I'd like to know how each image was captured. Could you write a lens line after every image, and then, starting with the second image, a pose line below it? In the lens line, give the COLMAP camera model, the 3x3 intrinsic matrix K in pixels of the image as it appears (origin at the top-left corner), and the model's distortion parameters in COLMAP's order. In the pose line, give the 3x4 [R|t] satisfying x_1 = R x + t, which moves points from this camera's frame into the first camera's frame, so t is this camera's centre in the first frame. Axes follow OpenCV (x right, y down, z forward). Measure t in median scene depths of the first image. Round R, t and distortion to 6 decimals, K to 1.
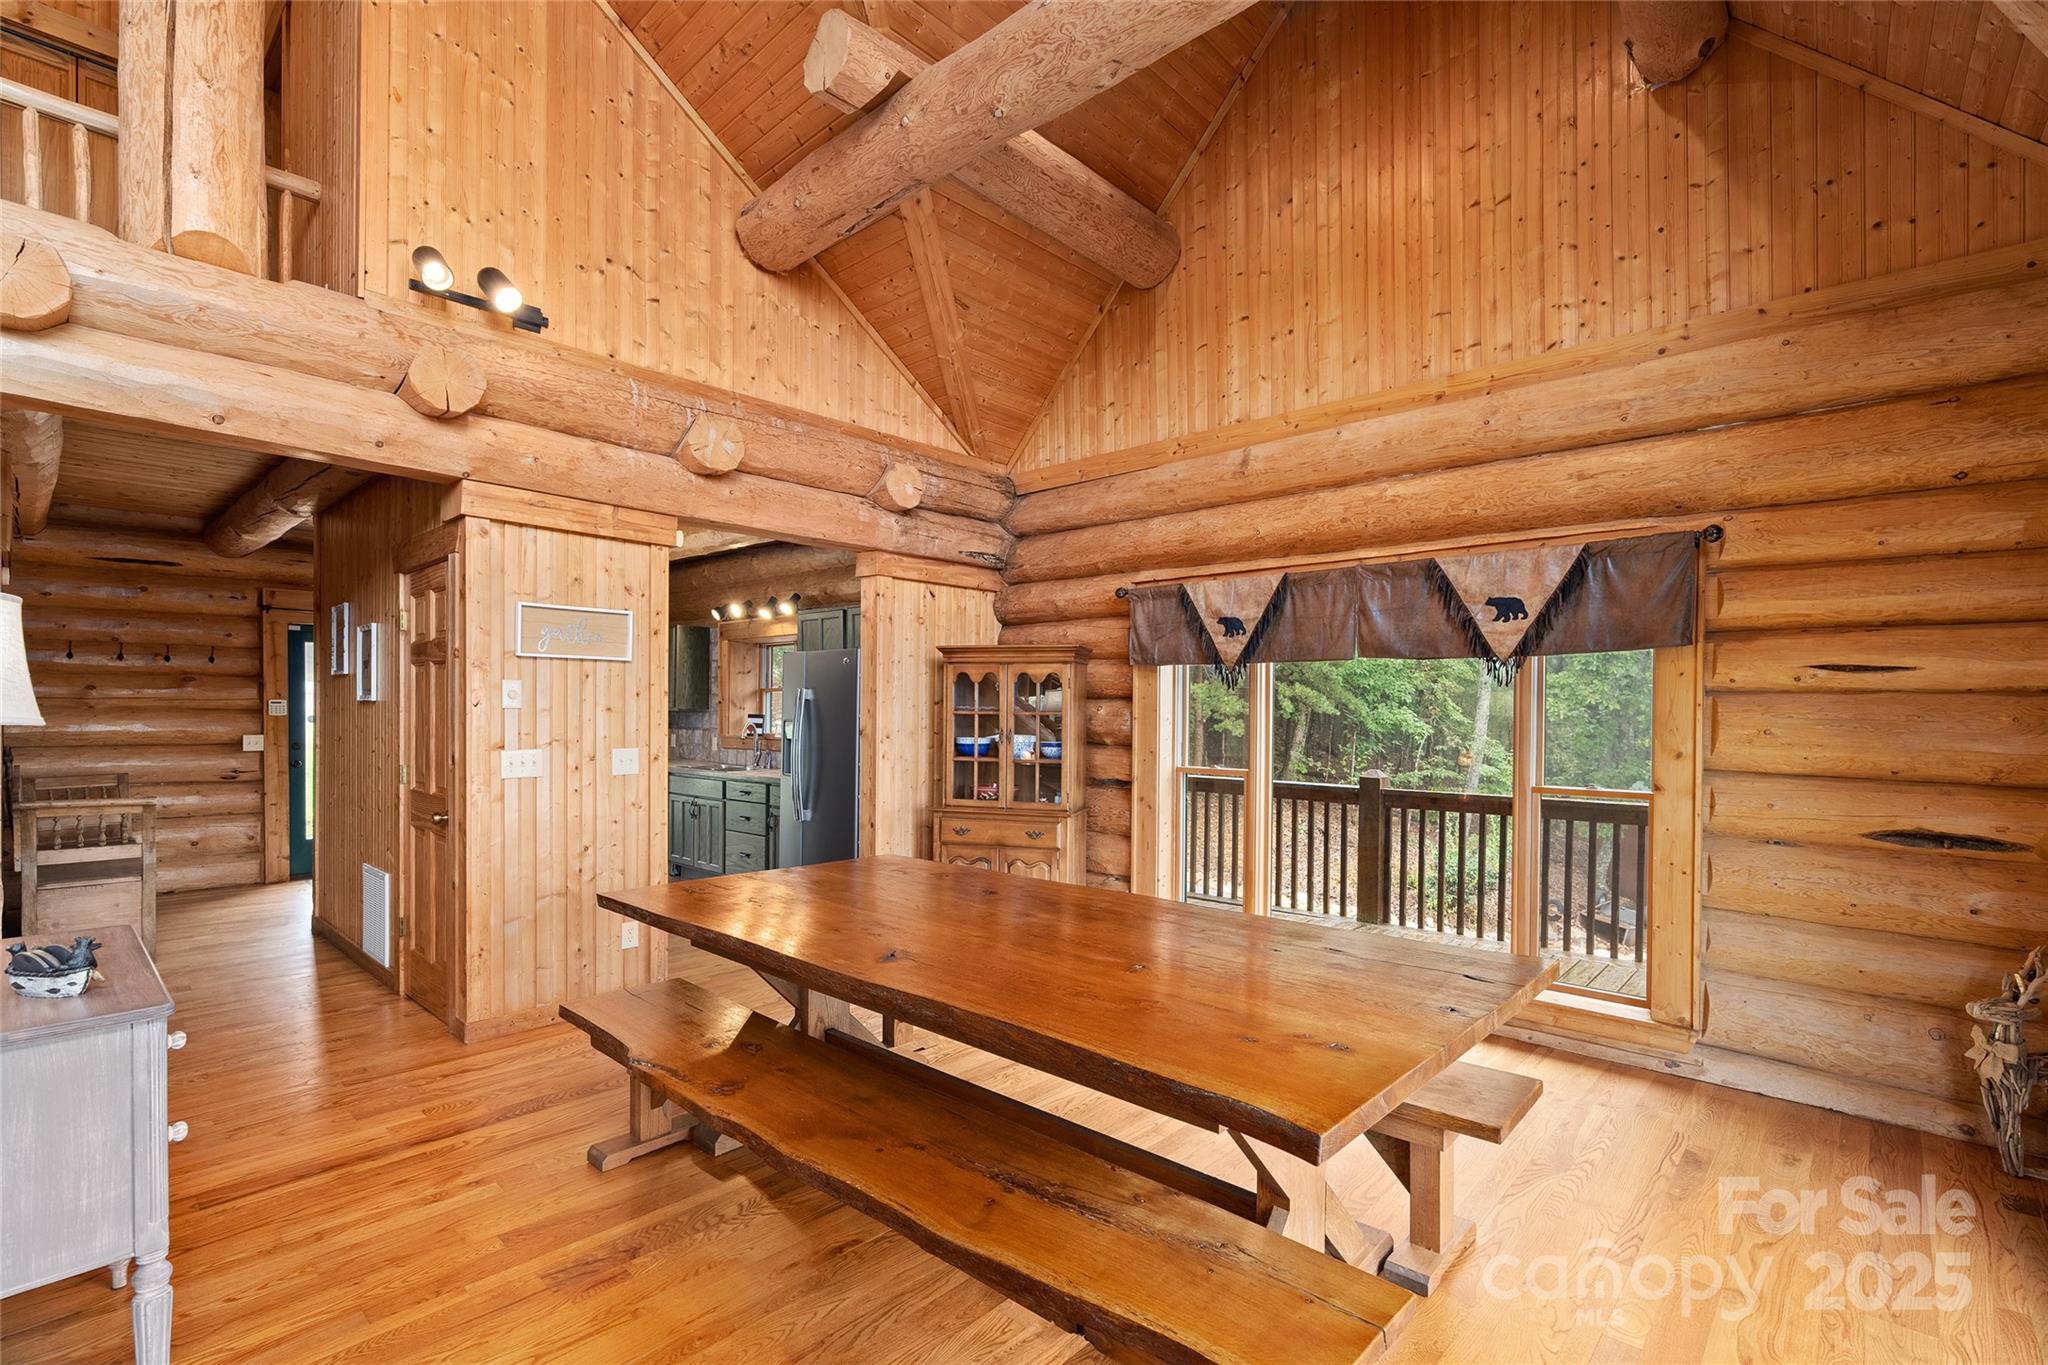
lens RADIAL K [[924.8, 0, 1023.2], [0, 924.8, 703.2], [0, 0, 1]] dist [0.000883, 0.001137]
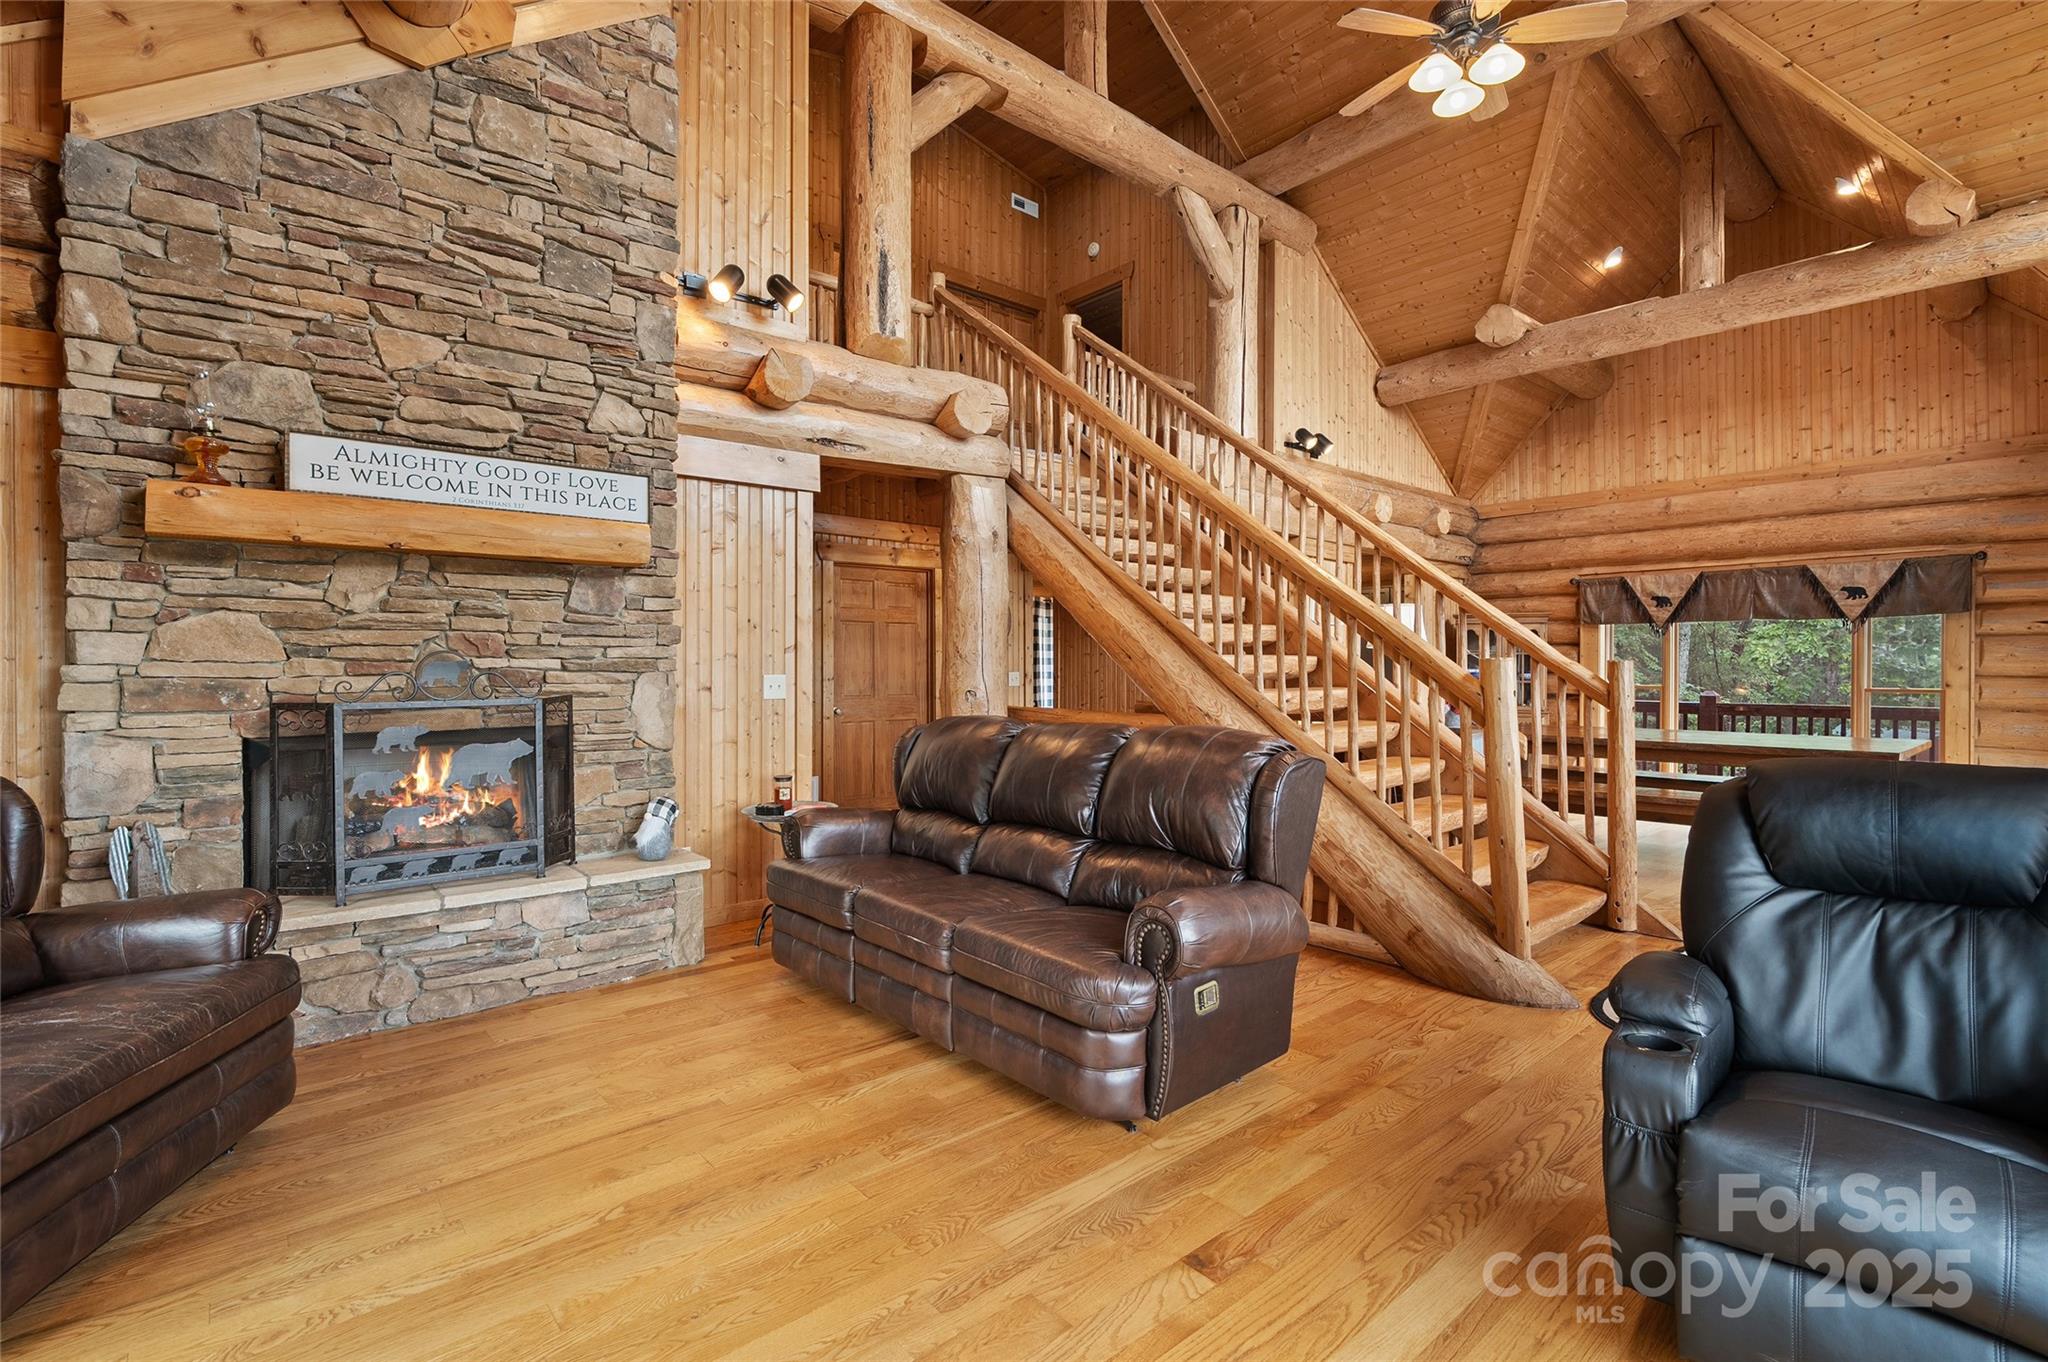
lens RADIAL K [[924.8, 0, 1027.1], [0, 924.8, 663.5], [0, 0, 1]] dist [0.000883, 0.001137]
pose [[0.995175, -0.008056, -0.097781, -0.886562], [0.008574, 0.999951, 0.004880, 0.016763], [0.097737, -0.005695, 0.995196, -0.951903]]
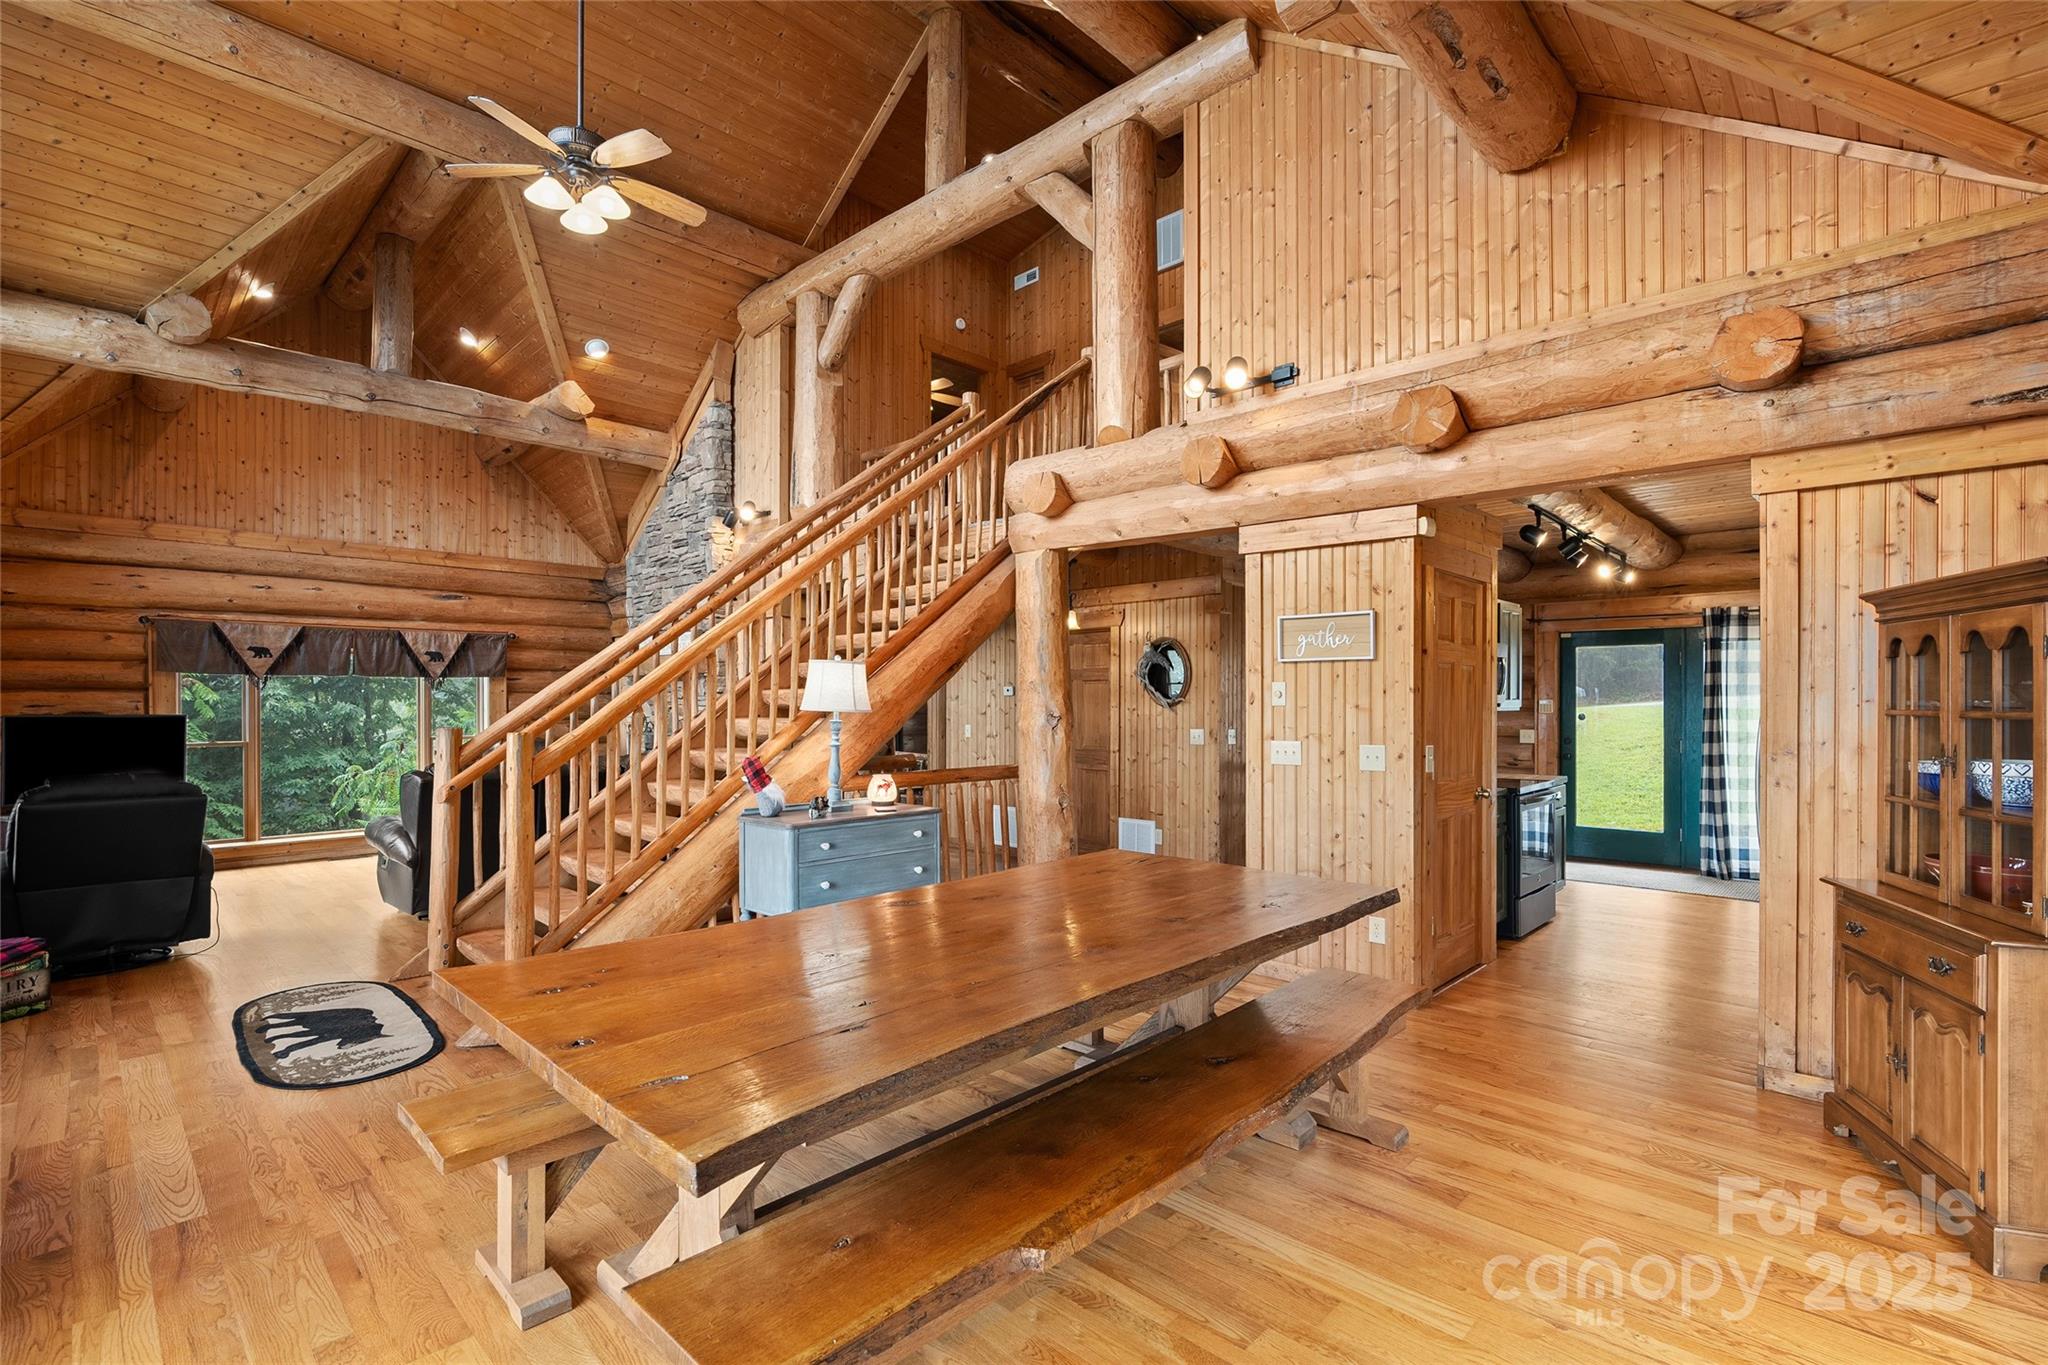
lens RADIAL K [[924.8, 0, 1028.2], [0, 924.8, 699.6], [0, 0, 1]] dist [0.000883, 0.001137]
pose [[-0.015121, -0.007516, -0.999857, 0.656806], [0.002447, 0.999968, -0.007553, 0.005372], [0.999883, -0.002561, -0.015102, 0.699412]]
